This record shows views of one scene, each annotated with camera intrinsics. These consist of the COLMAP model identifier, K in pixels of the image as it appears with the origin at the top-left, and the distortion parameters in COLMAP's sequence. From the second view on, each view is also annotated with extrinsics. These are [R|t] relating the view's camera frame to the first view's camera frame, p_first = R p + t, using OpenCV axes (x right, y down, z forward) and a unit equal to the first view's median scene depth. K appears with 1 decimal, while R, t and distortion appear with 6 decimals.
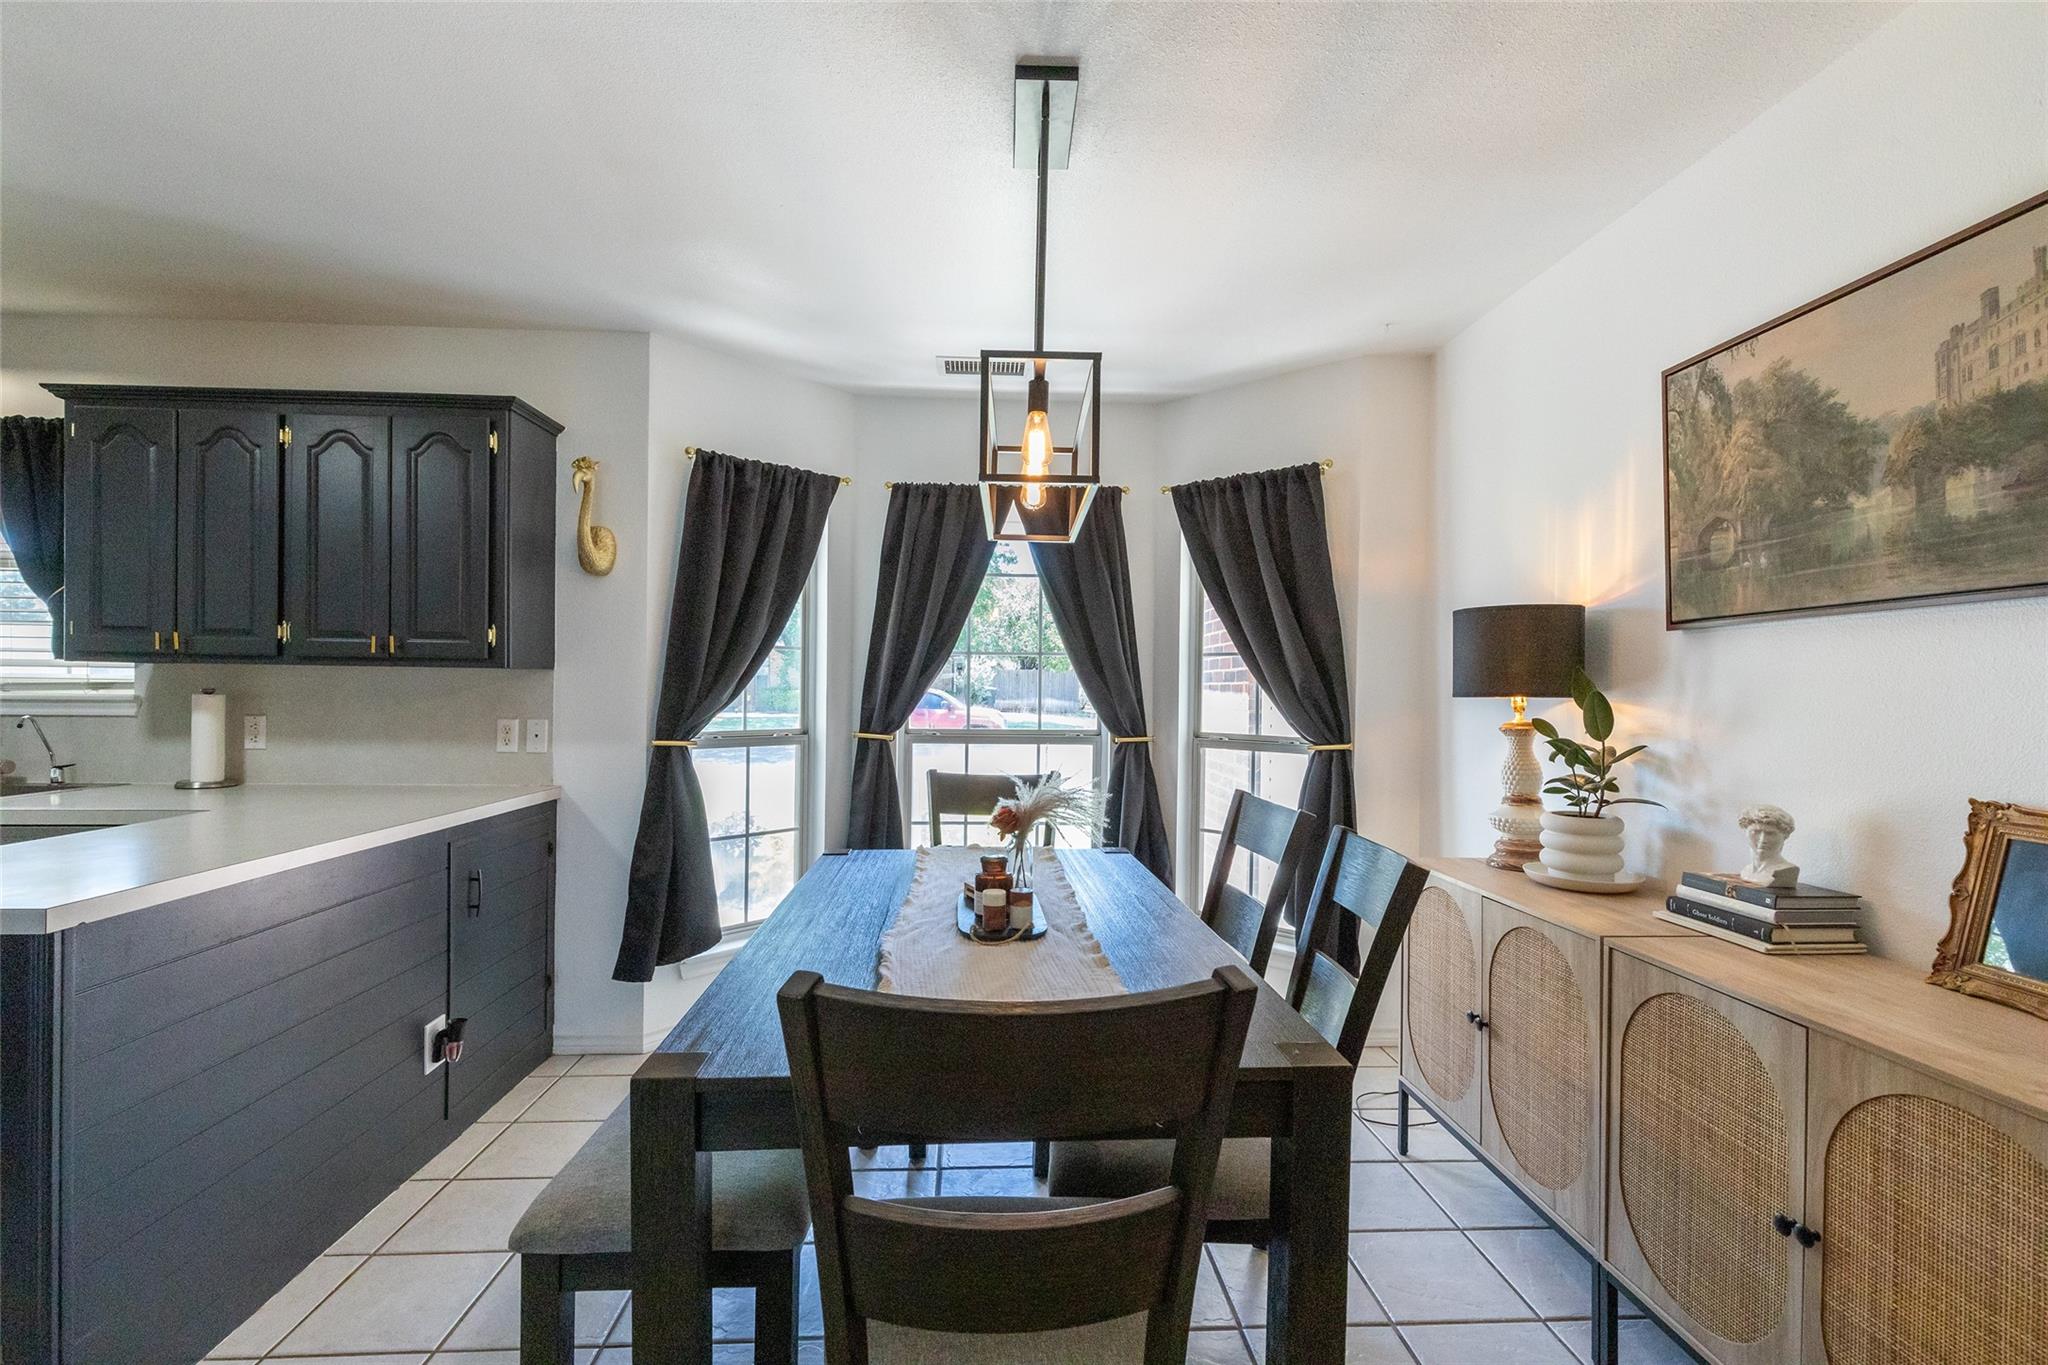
lens RADIAL K [[914.0, 0, 1019.5], [0, 914.0, 692.0], [0, 0, 1]] dist [0.001633, 0.001410]
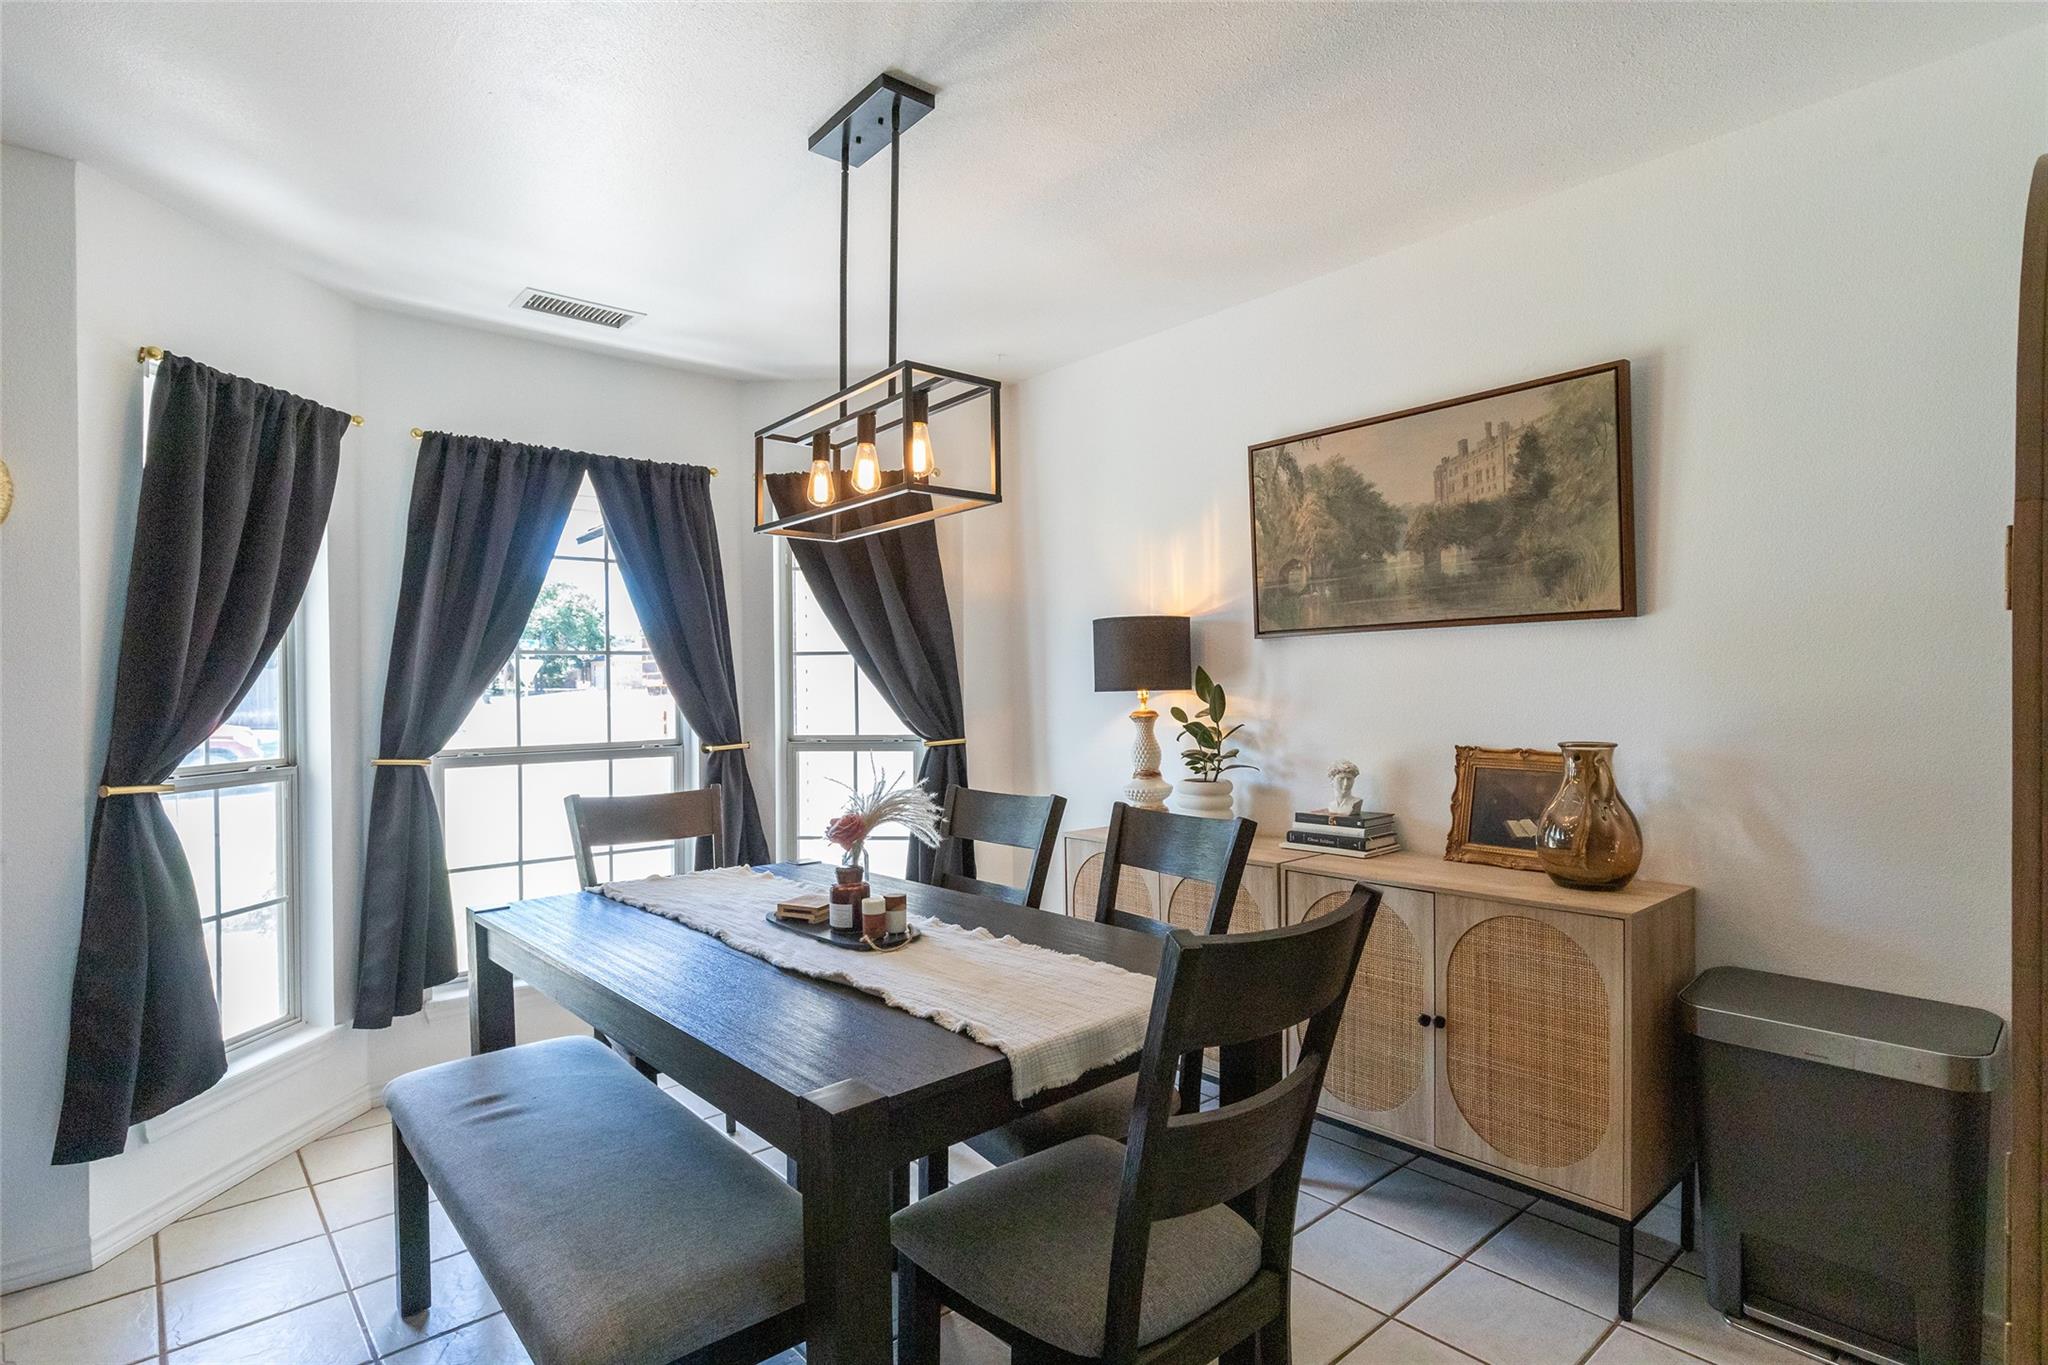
lens RADIAL K [[1020.6, 0, 1029.9], [0, 1020.6, 689.4], [0, 0, 1]] dist [-0.001326, 0.000440]
pose [[0.785167, -0.022501, 0.618875, -0.306425], [0.022866, 0.999712, 0.007337, -0.006809], [-0.618862, 0.008390, 0.785455, 0.013998]]
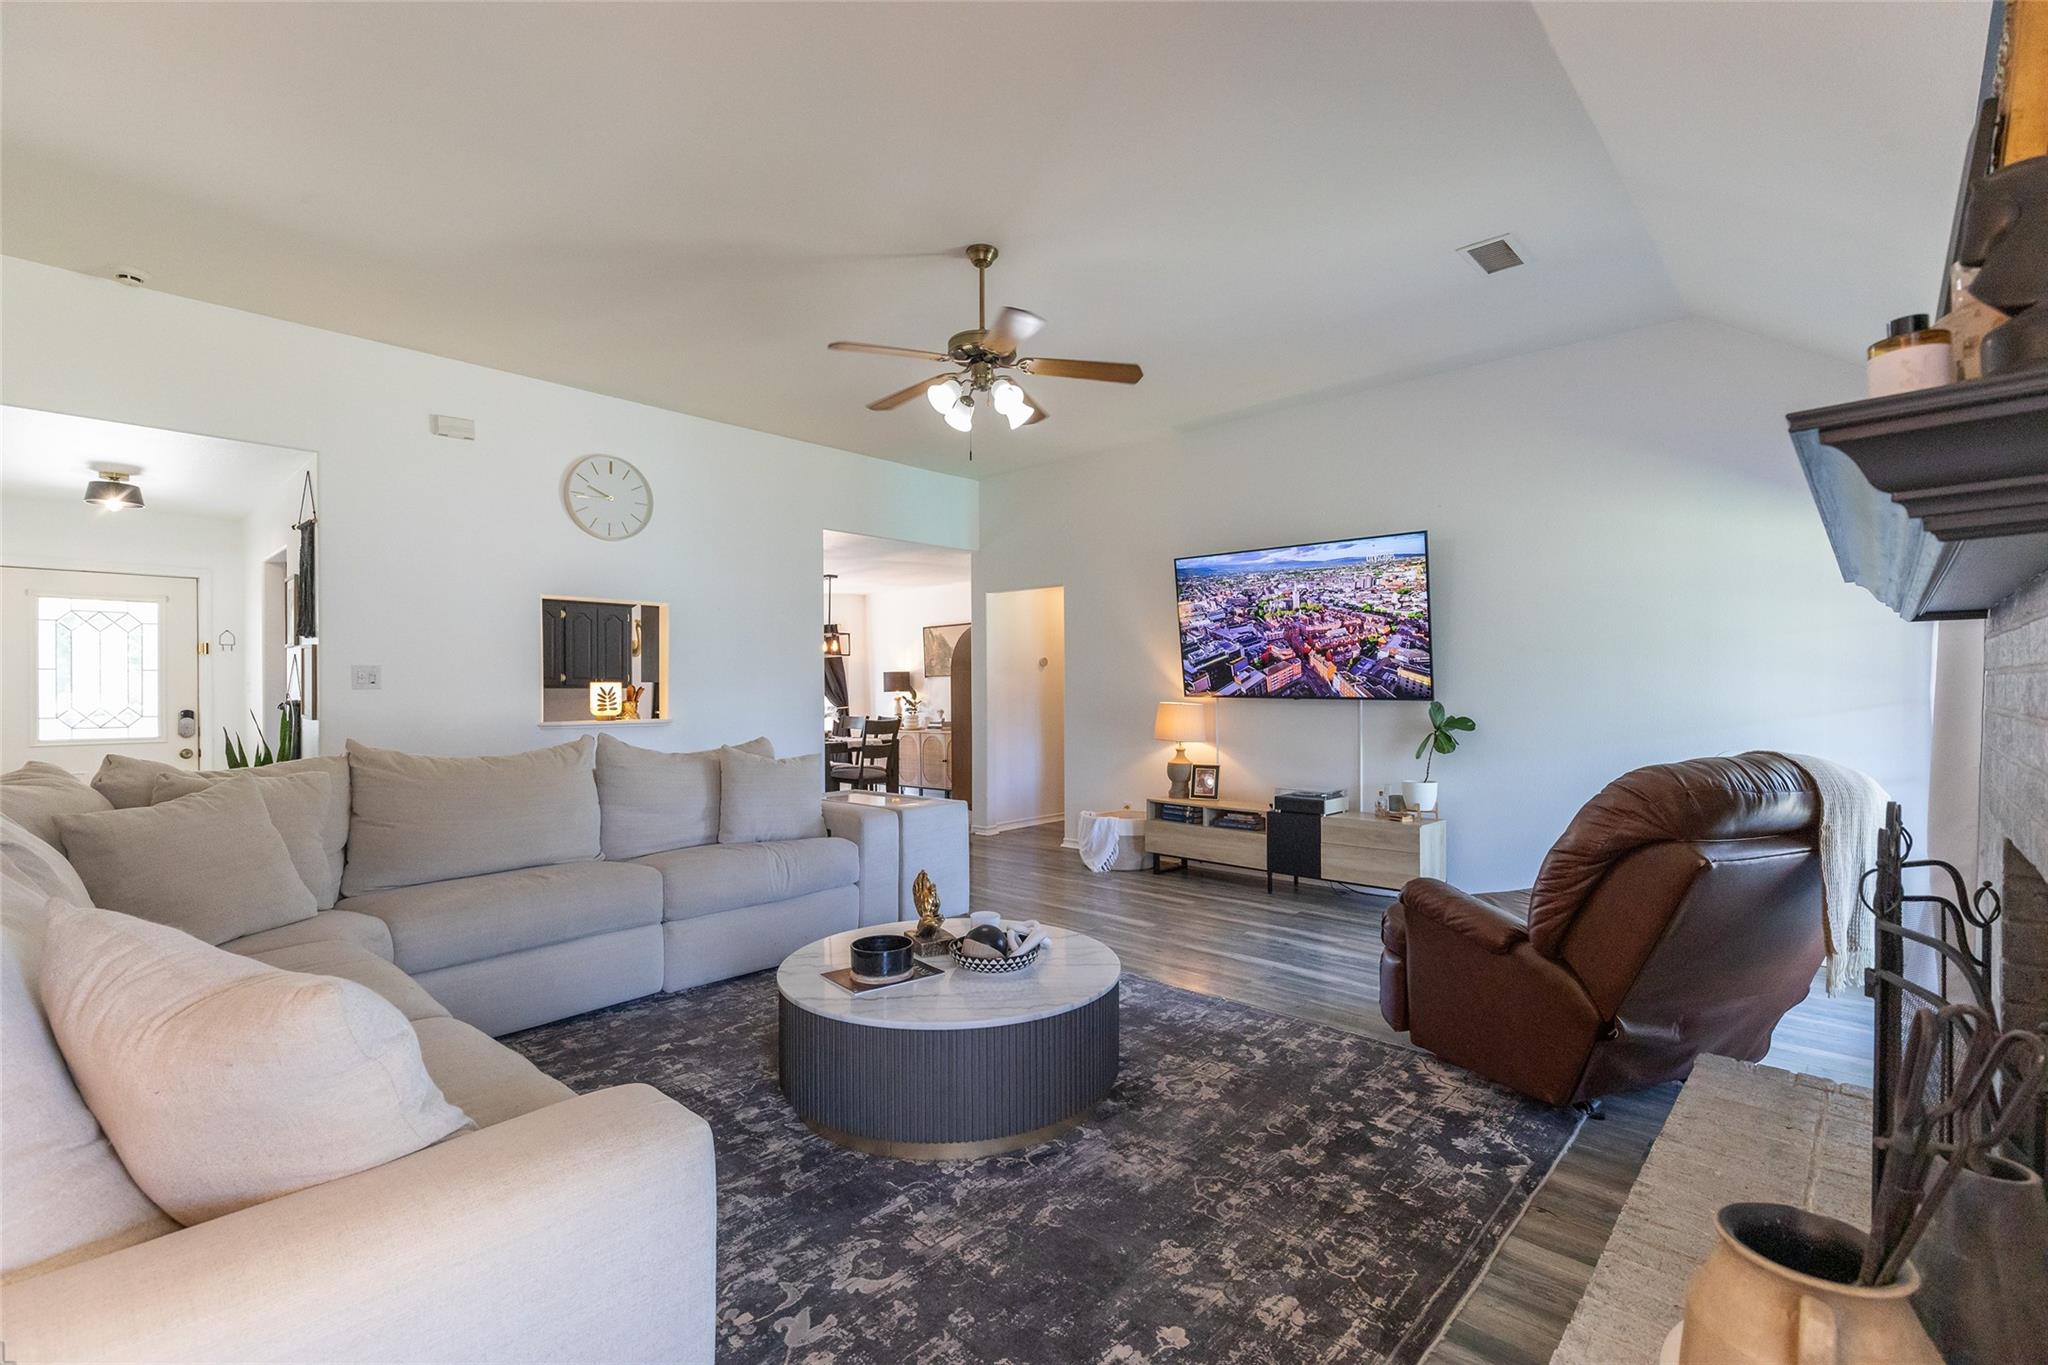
lens RADIAL K [[914.0, 0, 1018.5], [0, 914.0, 690.1], [0, 0, 1]] dist [0.001633, 0.001410]
pose [[0.718394, -0.016255, 0.695446, -1.566199], [0.021977, 0.999758, 0.000665, 0.006132], [-0.695289, 0.014806, 0.718578, -1.924335]]
